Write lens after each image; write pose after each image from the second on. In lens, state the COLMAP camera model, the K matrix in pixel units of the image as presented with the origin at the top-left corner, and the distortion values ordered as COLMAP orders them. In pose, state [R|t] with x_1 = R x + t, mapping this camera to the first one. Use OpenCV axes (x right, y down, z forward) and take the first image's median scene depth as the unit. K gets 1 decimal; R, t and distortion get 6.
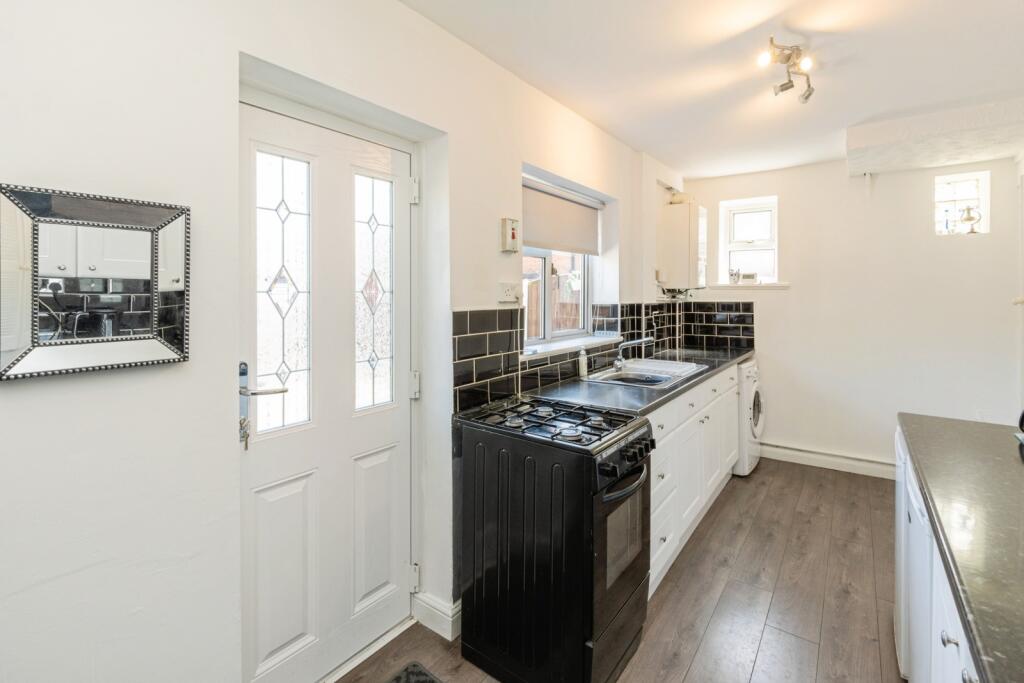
lens RADIAL K [[462.9, 0, 512.0], [0, 462.9, 298.8], [0, 0, 1]] dist [-0.000156, 0.000043]
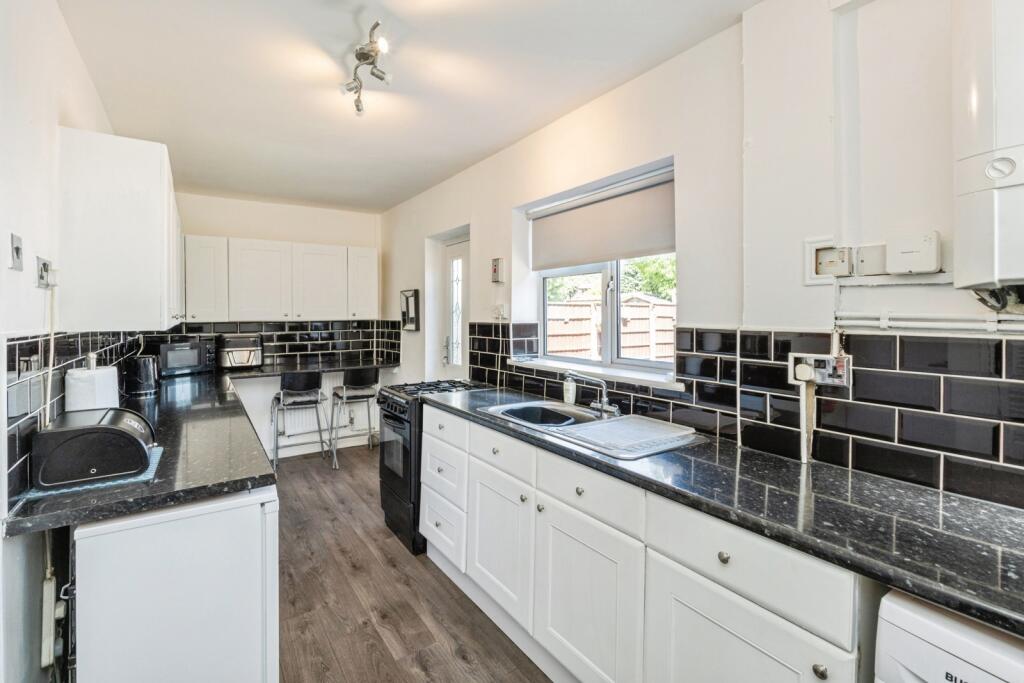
lens RADIAL K [[462.5, 0, 506.2], [0, 462.5, 314.6], [0, 0, 1]] dist [-0.002443, -0.000078]
pose [[-0.330023, 0.005968, -0.943954, 1.212393], [0.000156, 0.999980, 0.006268, -0.012191], [0.943973, 0.001922, -0.330017, 1.376167]]
